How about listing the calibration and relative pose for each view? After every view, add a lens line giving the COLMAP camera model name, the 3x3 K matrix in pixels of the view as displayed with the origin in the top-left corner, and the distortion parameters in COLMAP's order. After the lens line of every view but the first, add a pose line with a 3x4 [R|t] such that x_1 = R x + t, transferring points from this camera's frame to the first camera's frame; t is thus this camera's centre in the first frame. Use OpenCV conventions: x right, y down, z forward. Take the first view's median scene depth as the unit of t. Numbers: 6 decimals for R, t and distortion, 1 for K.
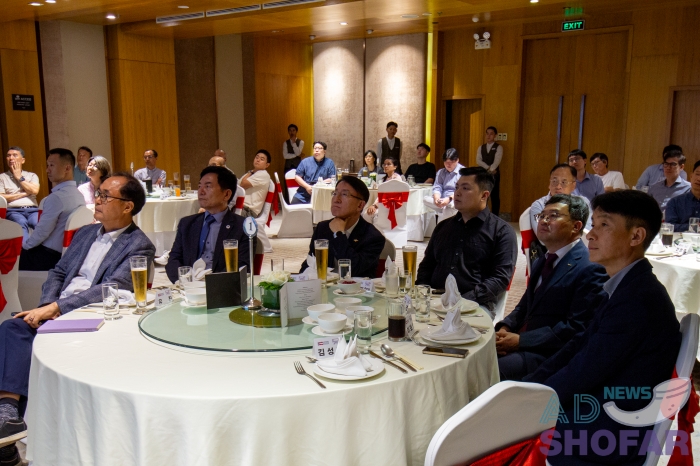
lens RADIAL K [[696.7, 0, 349.1], [0, 696.7, 238.3], [0, 0, 1]] dist [0.015448, 0.000000]
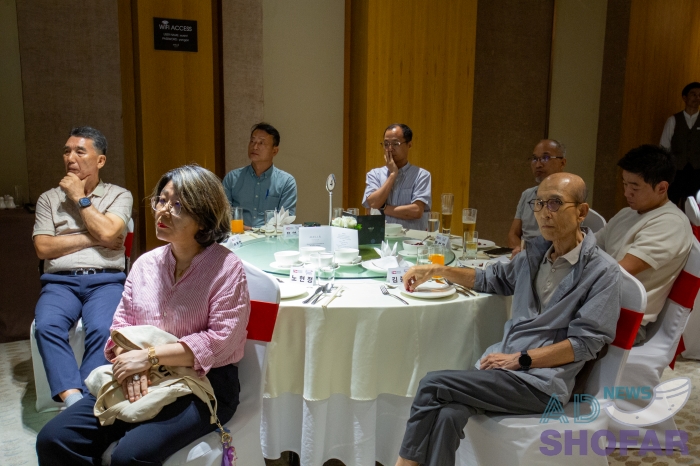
lens RADIAL K [[805.0, 0, 351.7], [0, 805.0, 234.8], [0, 0, 1]] dist [0.093867, 0.000000]
pose [[0.917693, 0.080941, -0.388958, -0.081899], [-0.073864, 0.996718, 0.033141, -0.060620], [0.390364, -0.001683, 0.920659, 0.392323]]
